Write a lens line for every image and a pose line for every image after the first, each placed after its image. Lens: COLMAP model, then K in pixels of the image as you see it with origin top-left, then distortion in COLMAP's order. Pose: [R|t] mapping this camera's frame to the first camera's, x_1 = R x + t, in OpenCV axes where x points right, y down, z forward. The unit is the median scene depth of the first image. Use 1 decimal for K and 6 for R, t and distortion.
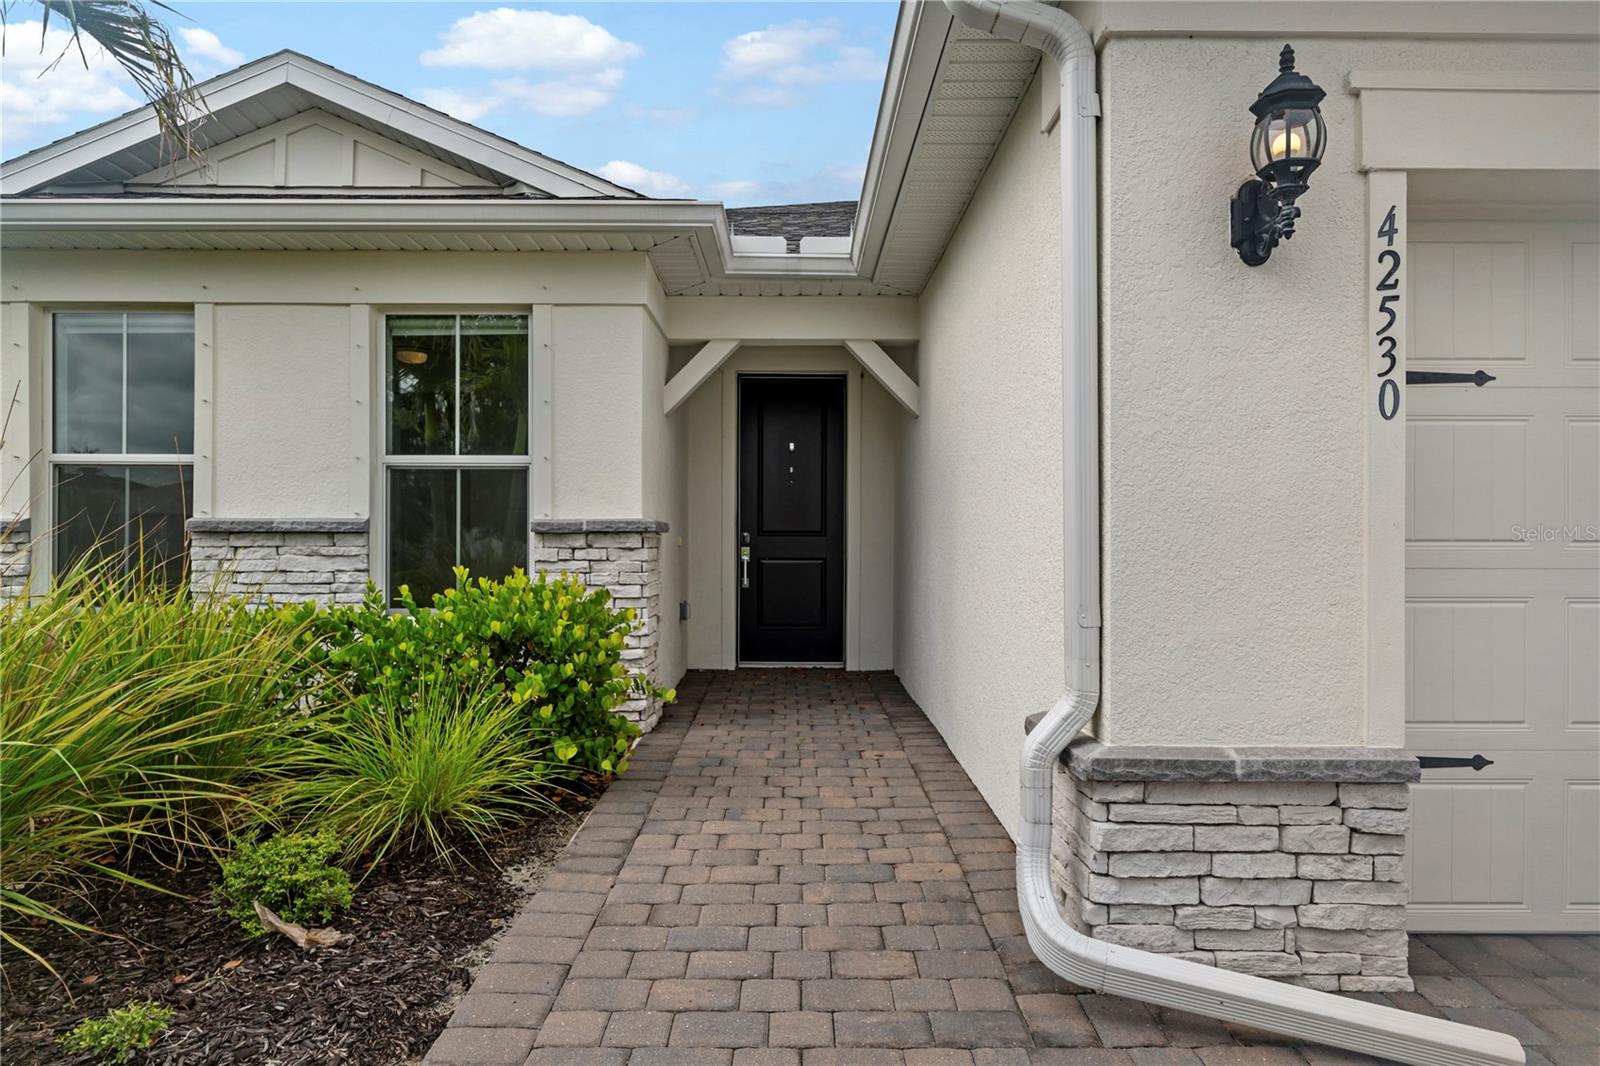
lens RADIAL K [[966.8, 0, 800.7], [0, 966.8, 535.3], [0, 0, 1]] dist [0.003166, 0.000736]
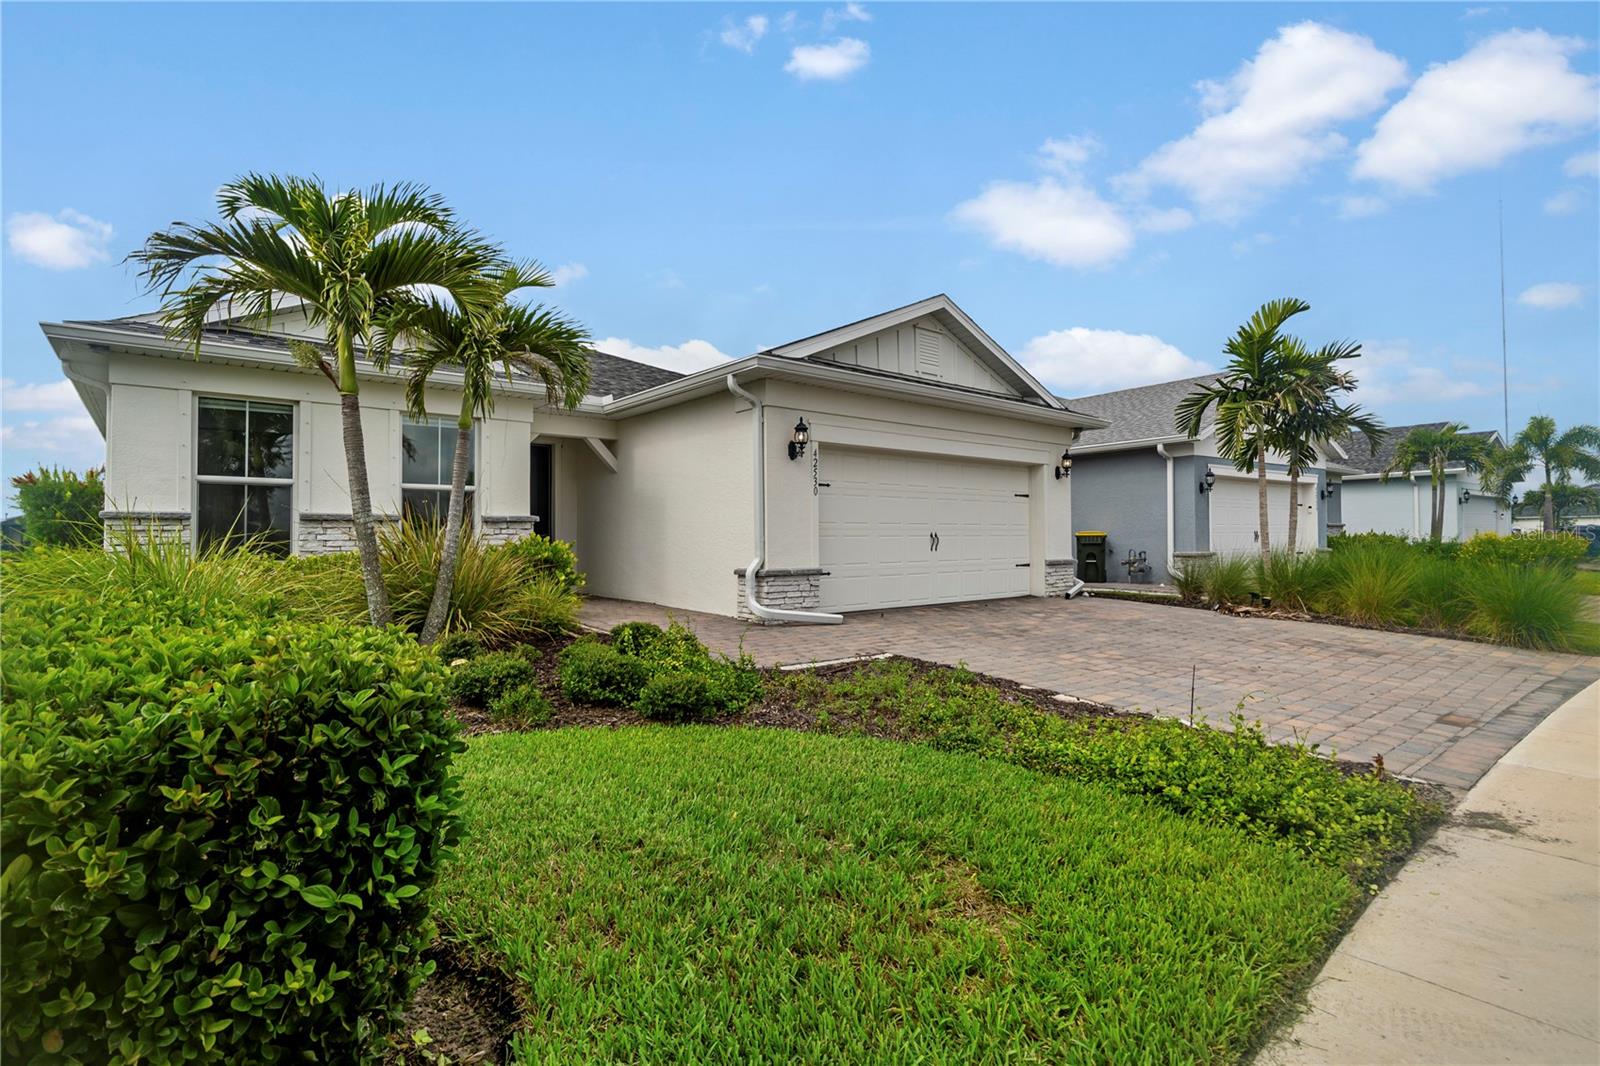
lens RADIAL K [[786.5, 0, 800.2], [0, 786.5, 526.5], [0, 0, 1]] dist [-0.005110, 0.001175]
pose [[0.773240, 0.007058, 0.634074, -1.124289], [0.006007, 0.999812, -0.018455, 0.059847], [-0.634085, 0.018079, 0.773052, -1.133442]]
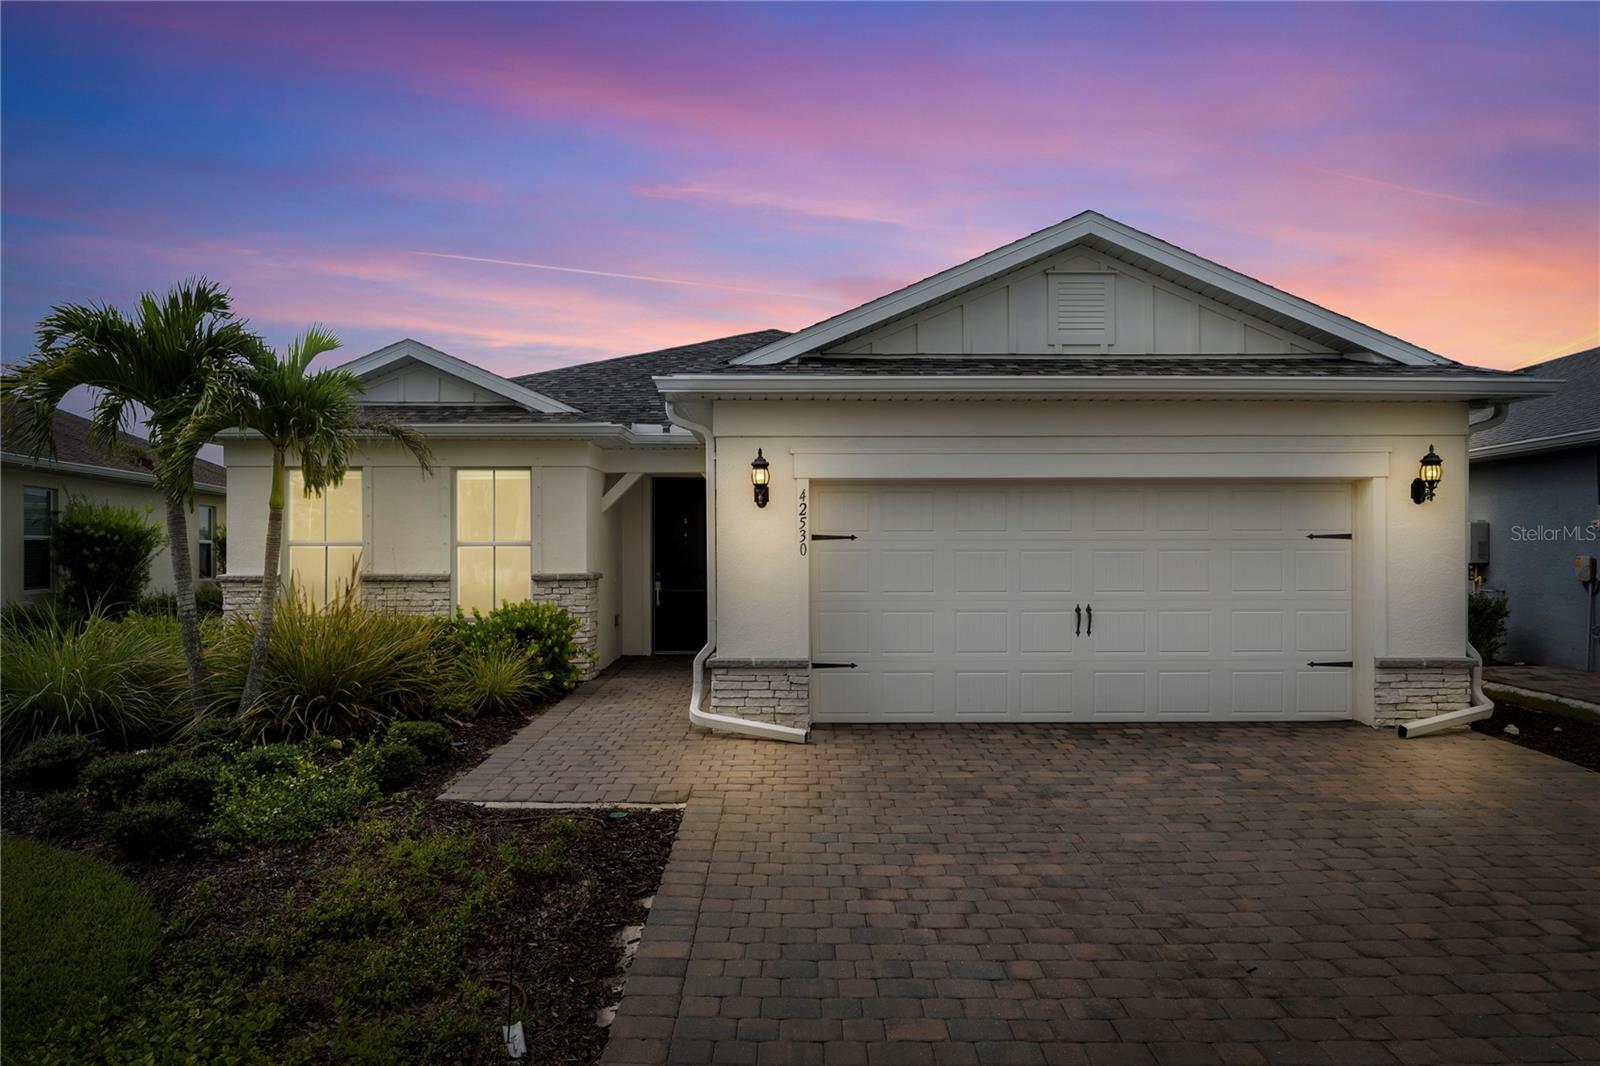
lens RADIAL K [[1051.6, 0, 798.3], [0, 1051.6, 535.4], [0, 0, 1]] dist [0.029432, 0.000072]
pose [[0.999962, -0.003908, -0.007781, 0.386368], [0.003832, 0.999944, -0.009832, -0.094872], [0.007819, 0.009802, 0.999921, -1.561786]]
